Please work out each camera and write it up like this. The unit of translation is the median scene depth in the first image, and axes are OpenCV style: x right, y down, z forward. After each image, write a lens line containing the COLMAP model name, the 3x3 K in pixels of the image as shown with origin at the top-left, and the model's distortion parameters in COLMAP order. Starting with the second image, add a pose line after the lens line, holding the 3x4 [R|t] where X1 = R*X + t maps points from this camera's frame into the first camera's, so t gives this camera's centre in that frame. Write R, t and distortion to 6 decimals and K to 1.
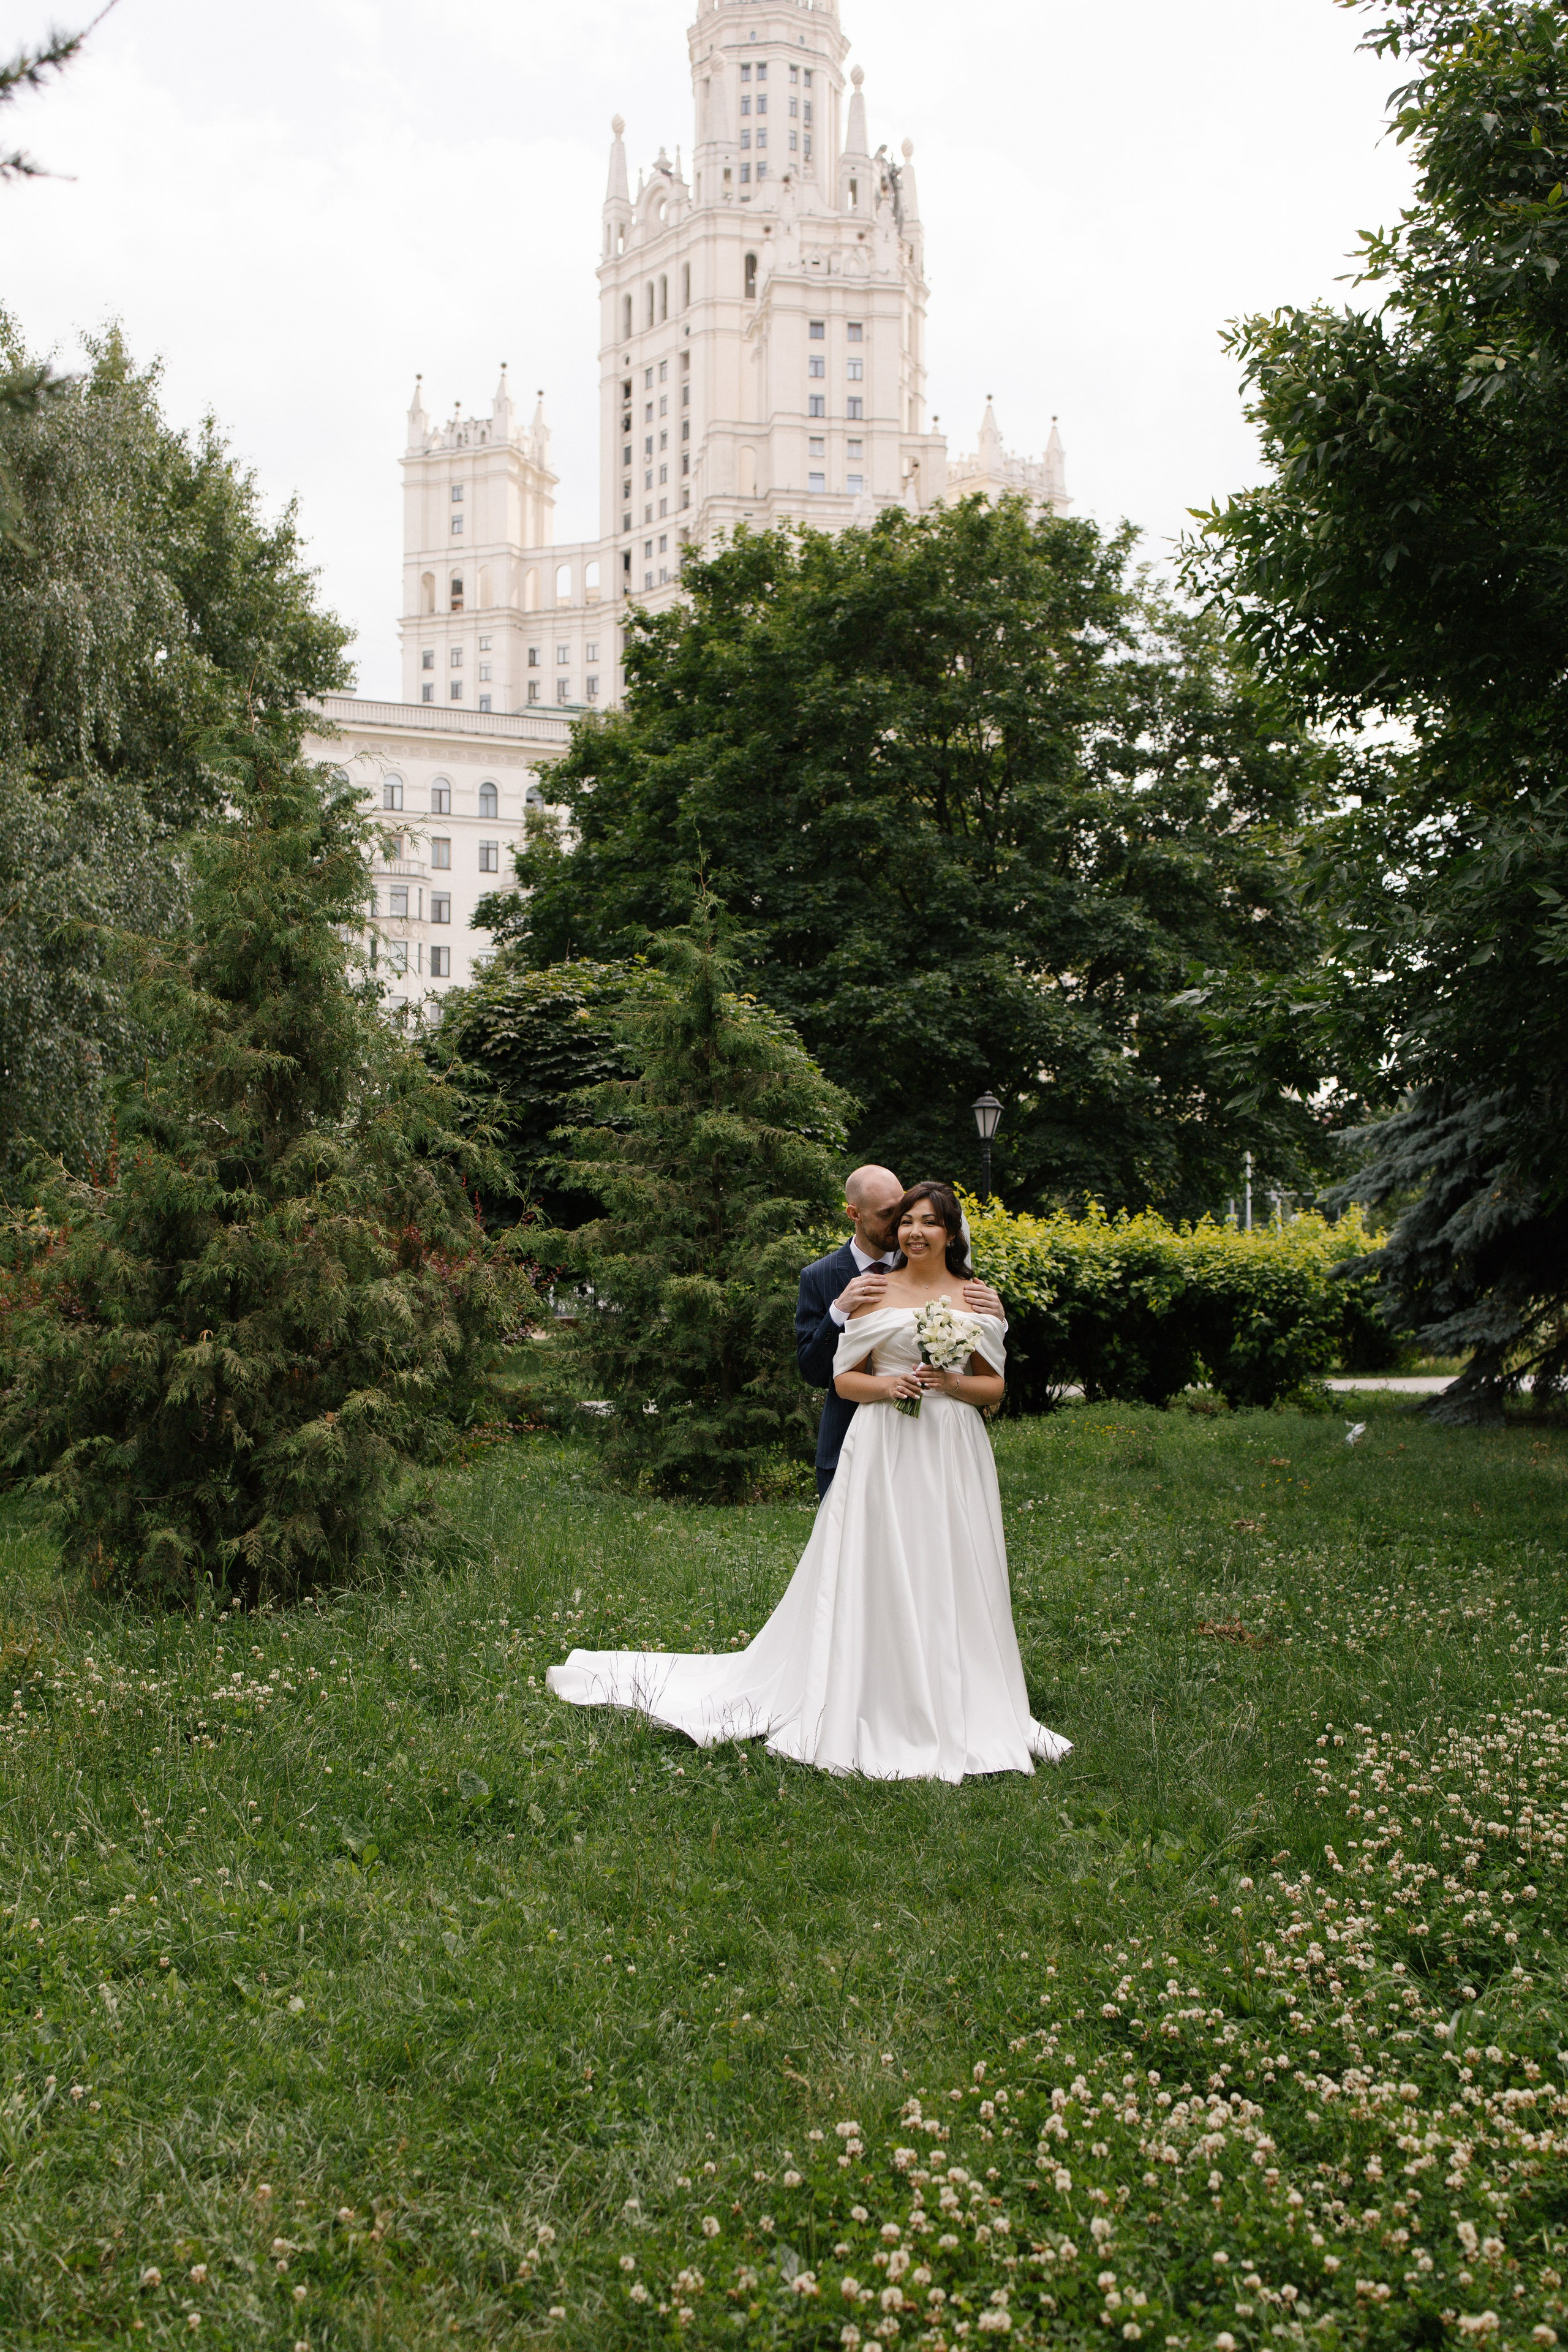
lens RADIAL K [[2305.4, 0, 784.1], [0, 2305.4, 1192.0], [0, 0, 1]] dist [-0.004496, -0.008706]
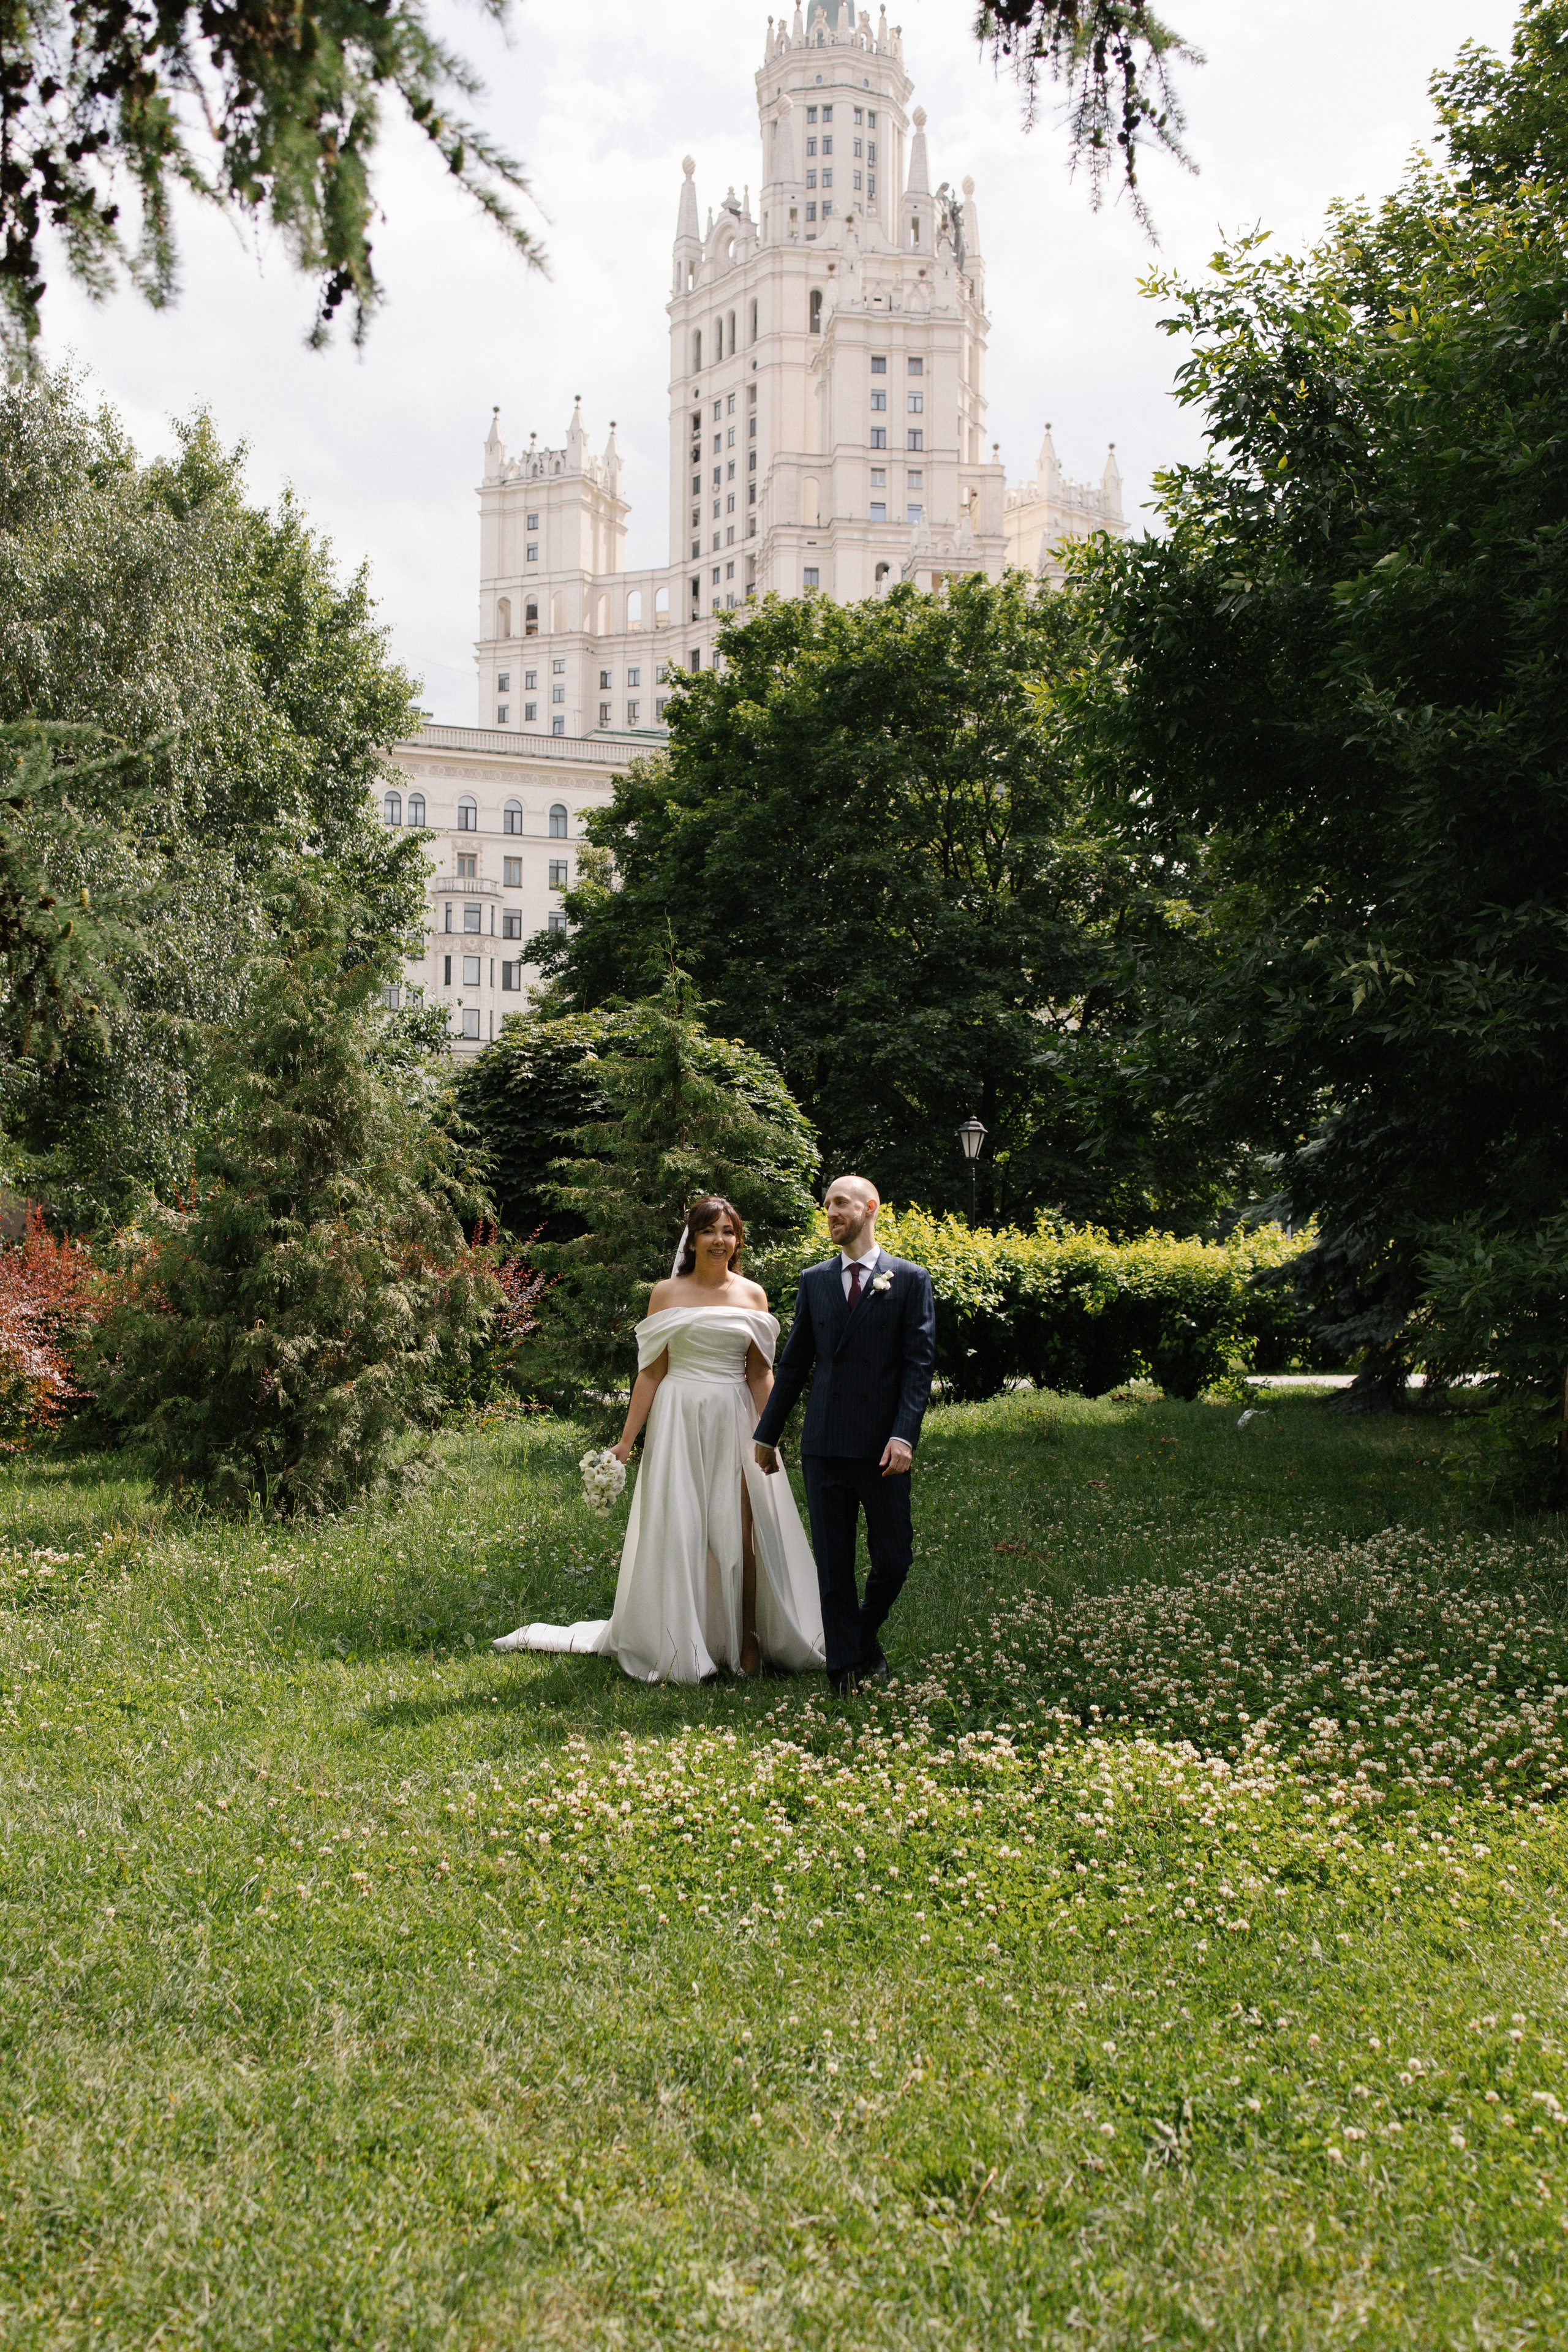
lens RADIAL K [[2251.9, 0, 787.7], [0, 2251.9, 1180.2], [0, 0, 1]] dist [-0.003504, -0.002800]
pose [[0.999619, 0.002965, -0.027444, 0.038350], [-0.003183, 0.999964, -0.007921, -0.005156], [0.027419, 0.008005, 0.999592, -0.126496]]
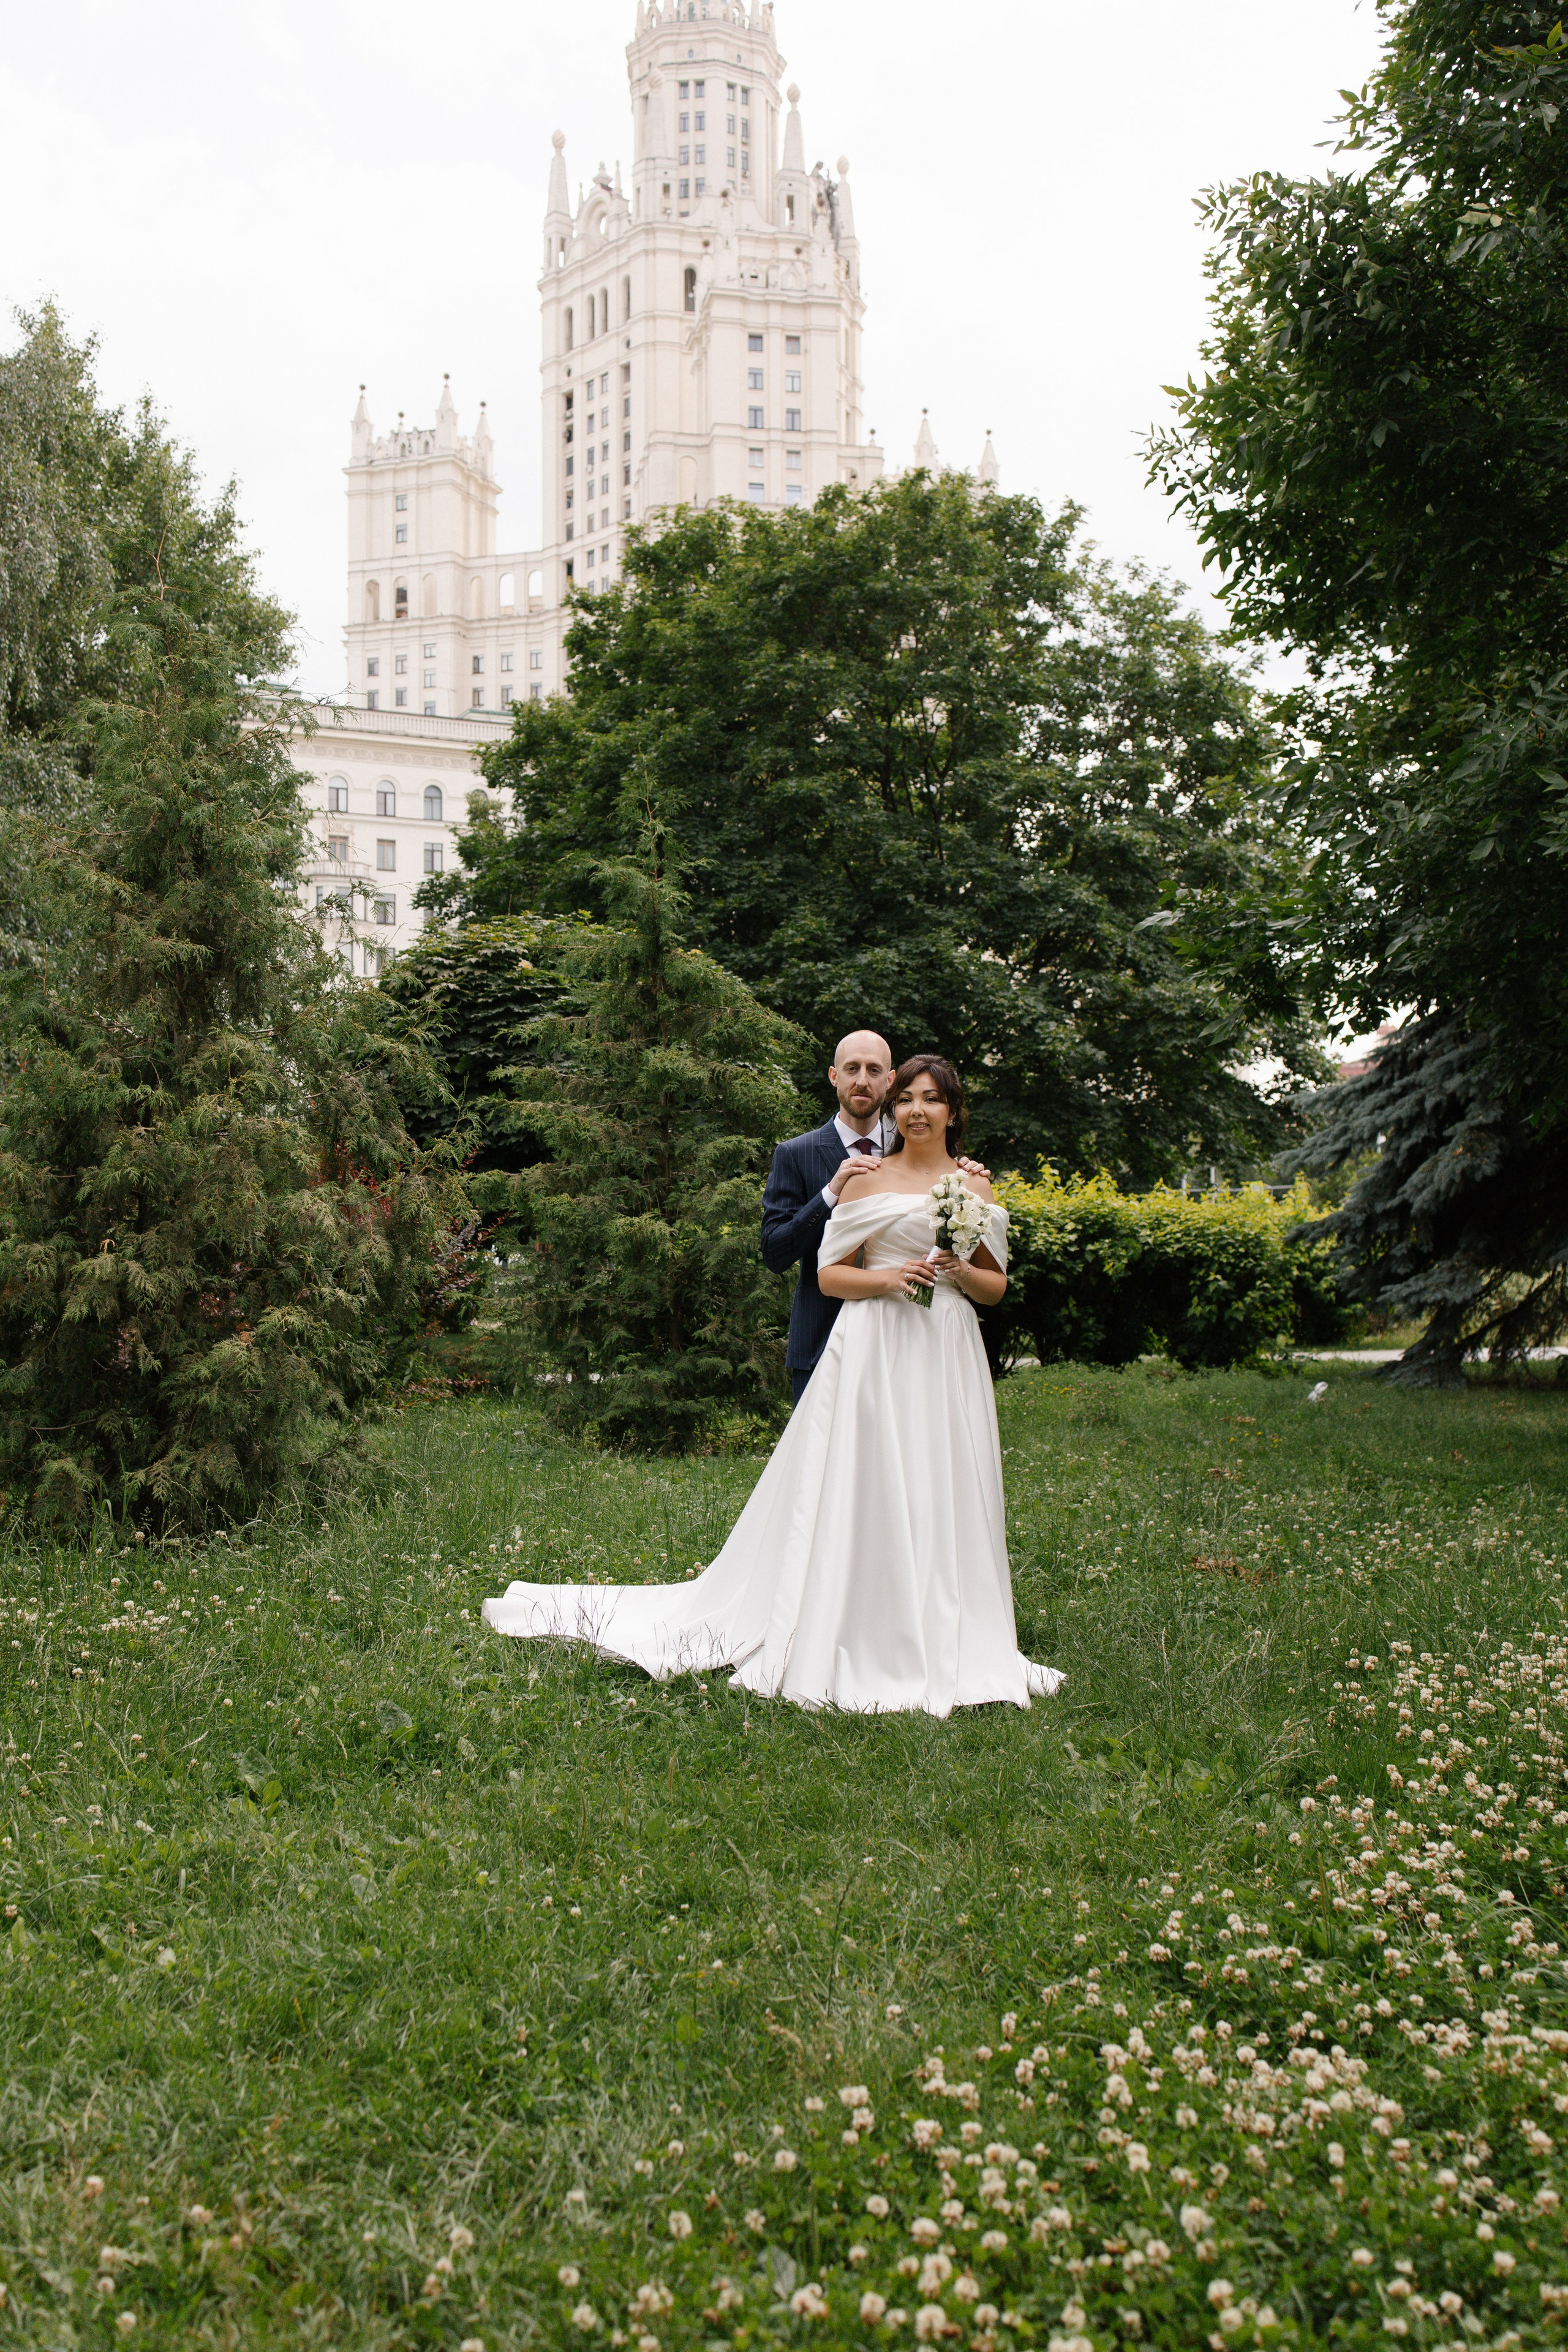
lens RADIAL K [[2268.0, 0, 794.4], [0, 2268.0, 1182.8], [0, 0, 1]] dist [0.000809, -0.002682]
pose [[0.999548, -0.003328, 0.029863, -0.002440], [0.003470, 0.999983, -0.004696, 0.016234], [-0.029847, 0.004797, 0.999543, 0.037227]]
